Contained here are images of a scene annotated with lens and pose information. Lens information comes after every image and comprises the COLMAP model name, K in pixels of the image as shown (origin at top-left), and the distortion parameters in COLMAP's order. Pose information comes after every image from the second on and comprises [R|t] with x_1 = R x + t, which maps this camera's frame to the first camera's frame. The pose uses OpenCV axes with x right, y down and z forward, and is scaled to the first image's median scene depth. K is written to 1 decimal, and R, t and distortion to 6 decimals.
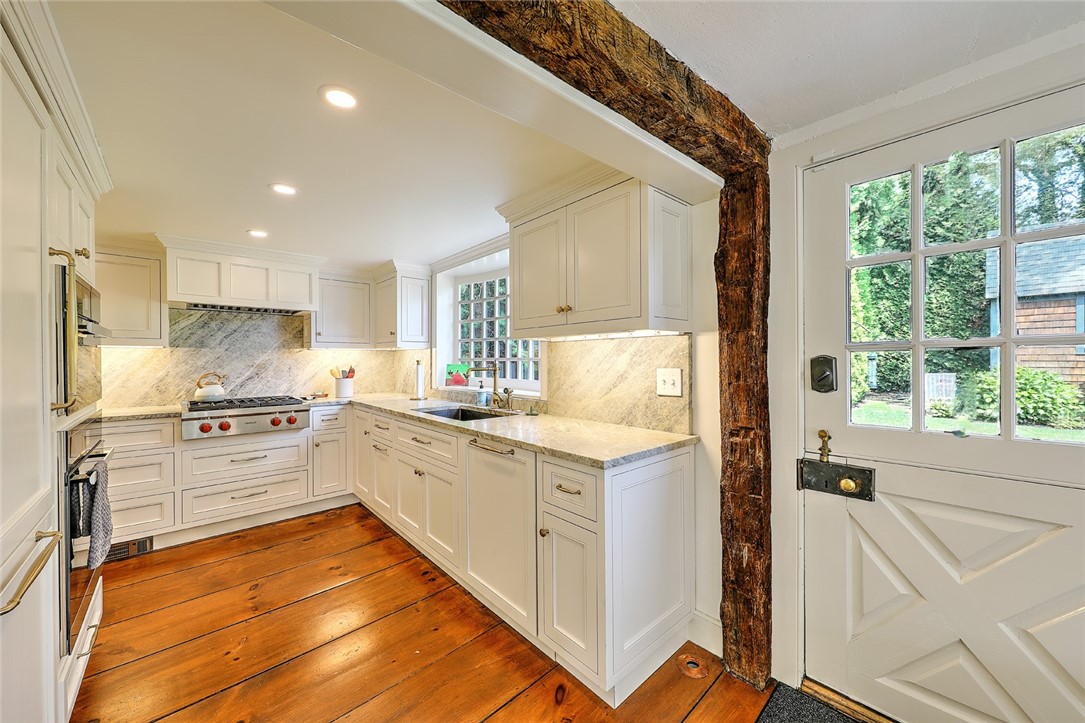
lens RADIAL K [[404.4, 0, 547.7], [0, 404.4, 361.4], [0, 0, 1]] dist [-0.001399, -0.000205]
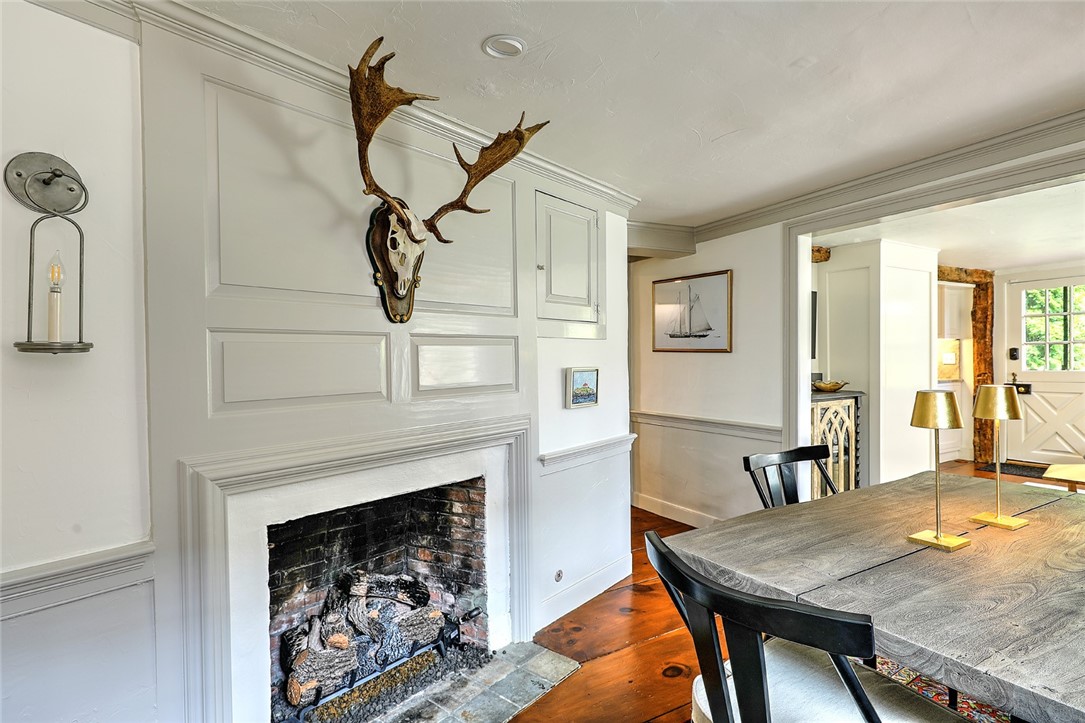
lens RADIAL K [[561.4, 0, 544.8], [0, 561.4, 362.9], [0, 0, 1]] dist [0.002752, -0.000743]
pose [[0.977555, 0.001357, -0.210675, -1.255699], [-0.000196, 0.999985, 0.005534, 0.051922], [0.210680, -0.005368, 0.977540, -2.603307]]
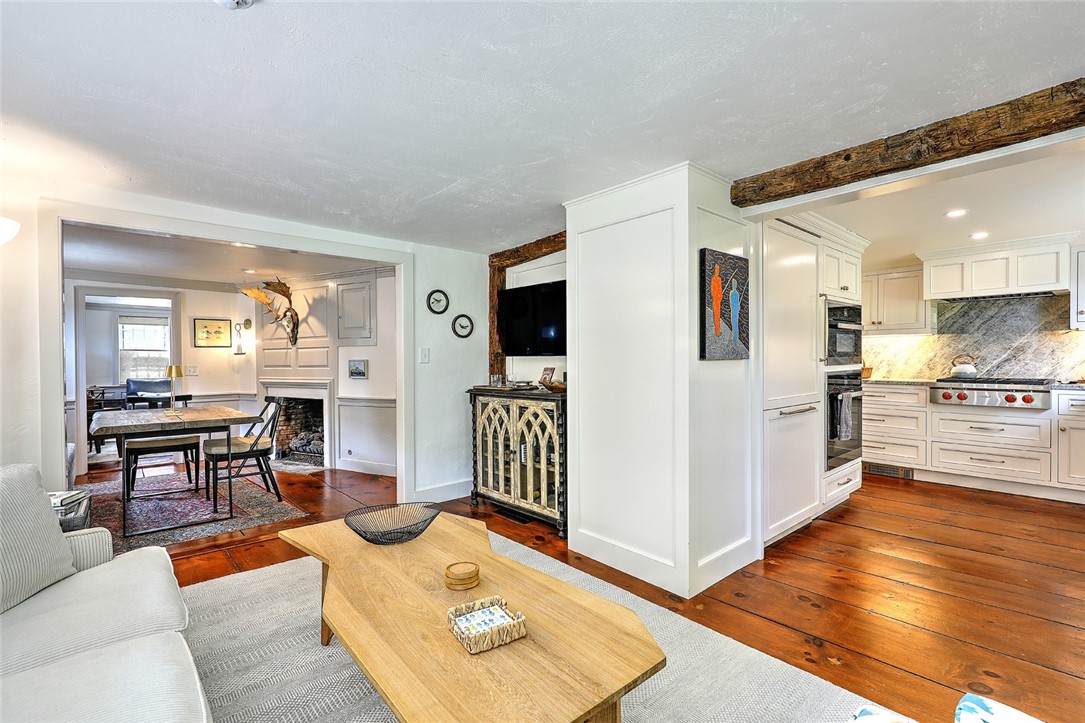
lens RADIAL K [[489.4, 0, 542.3], [0, 489.4, 363.1], [0, 0, 1]] dist [0.000930, 0.000652]
pose [[-0.018697, 0.015030, -0.999712, 0.967259], [0.000002, 0.999887, 0.015033, 0.049323], [0.999825, 0.000279, -0.018695, -0.338565]]
